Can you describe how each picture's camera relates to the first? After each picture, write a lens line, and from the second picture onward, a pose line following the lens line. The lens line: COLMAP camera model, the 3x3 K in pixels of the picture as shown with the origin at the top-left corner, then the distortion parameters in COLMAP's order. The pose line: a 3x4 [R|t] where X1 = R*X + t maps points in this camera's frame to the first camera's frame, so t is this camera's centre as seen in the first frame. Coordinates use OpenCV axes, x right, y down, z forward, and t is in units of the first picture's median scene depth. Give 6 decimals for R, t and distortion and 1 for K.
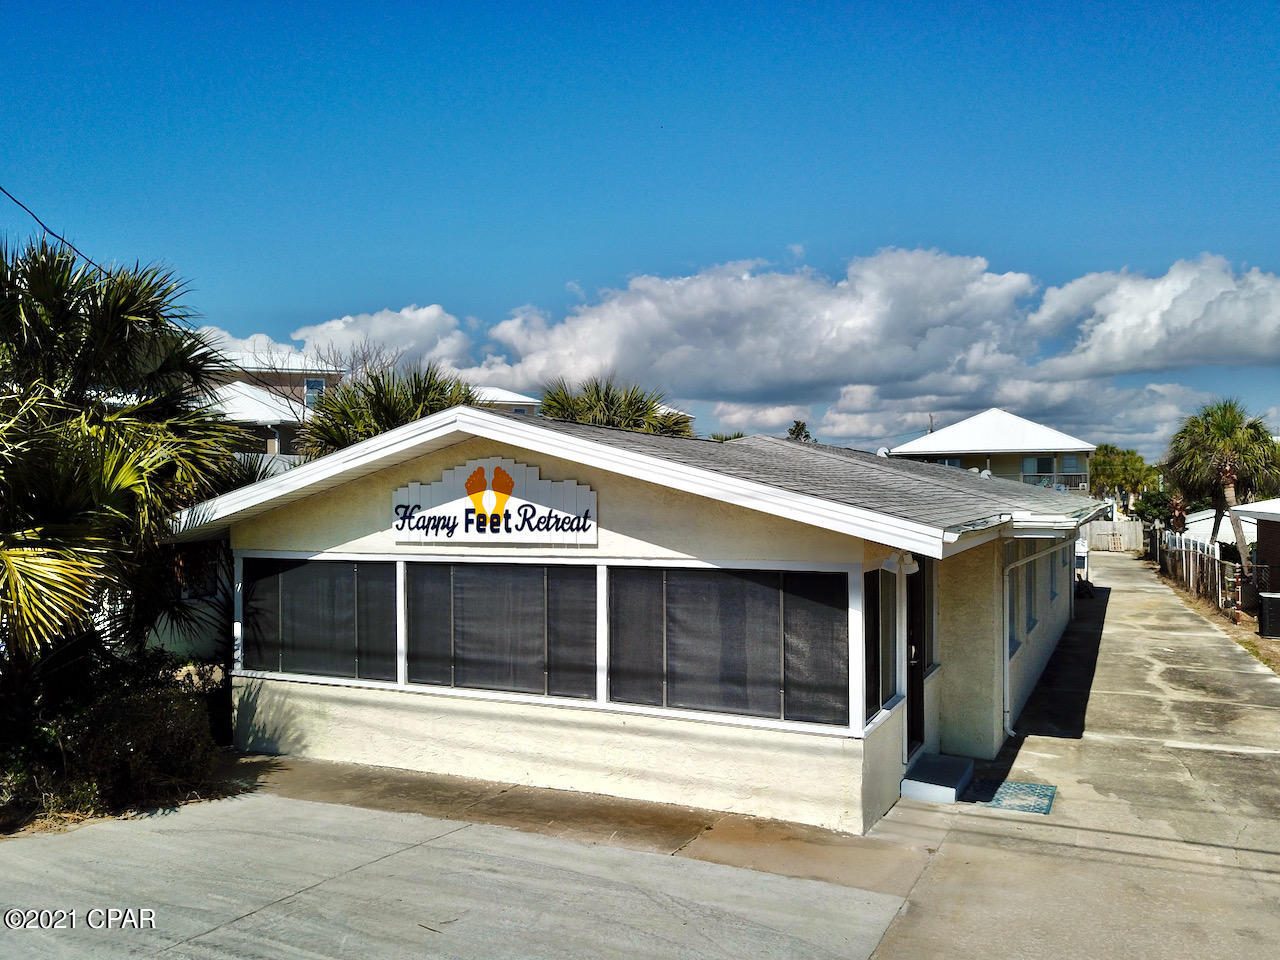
lens RADIAL K [[989.1, 0, 640.0], [0, 989.1, 480.0], [0, 0, 1]] dist [0.003716, 0.001744]
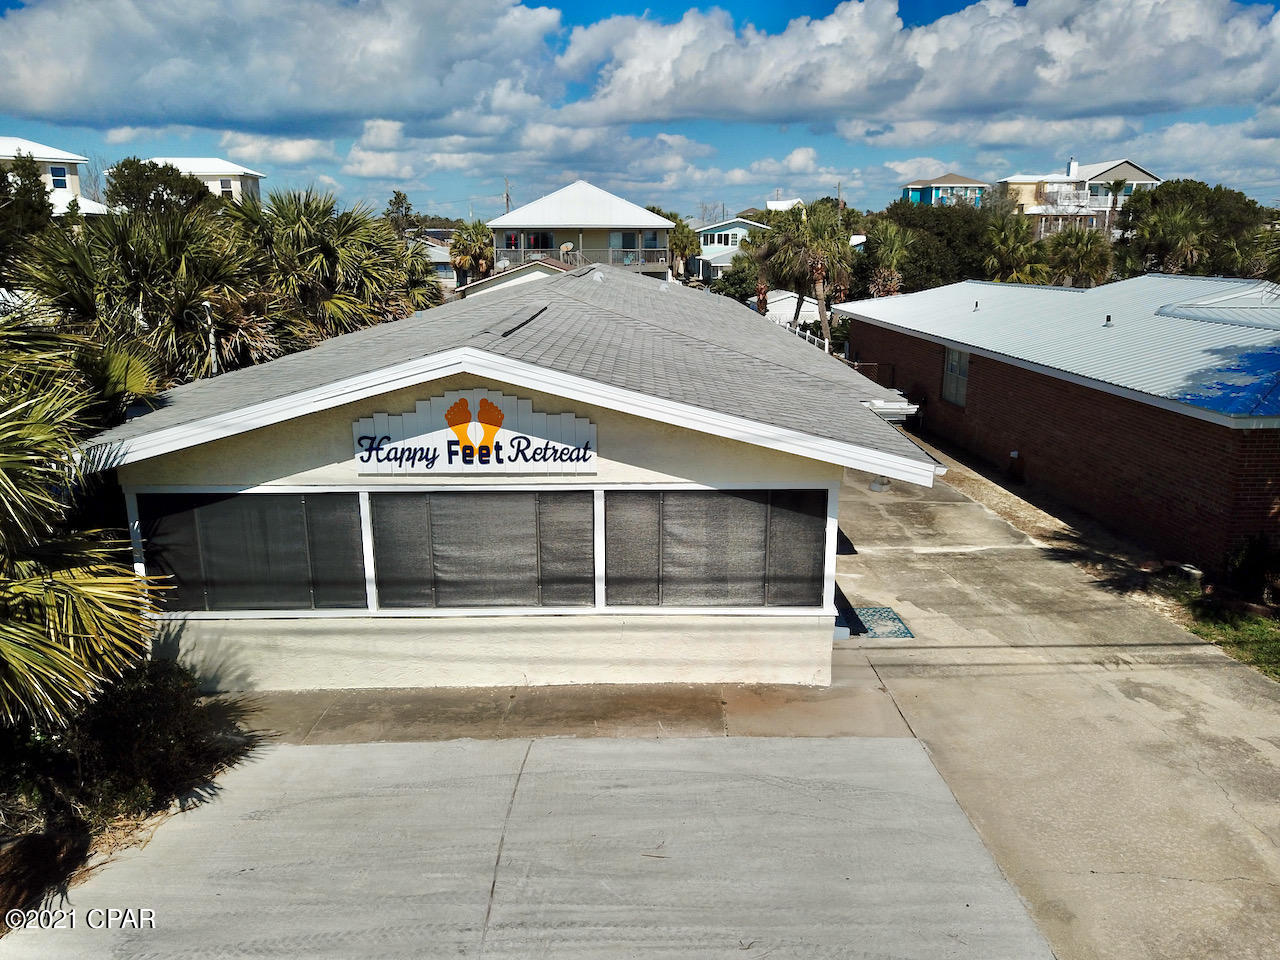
lens RADIAL K [[988.8, 0, 640.0], [0, 988.8, 480.0], [0, 0, 1]] dist [0.048541, -0.063346]
pose [[0.897611, -0.100664, 0.429141, -0.449550], [-0.009212, 0.969077, 0.246585, -0.187023], [-0.440693, -0.225291, 0.868927, 0.034594]]
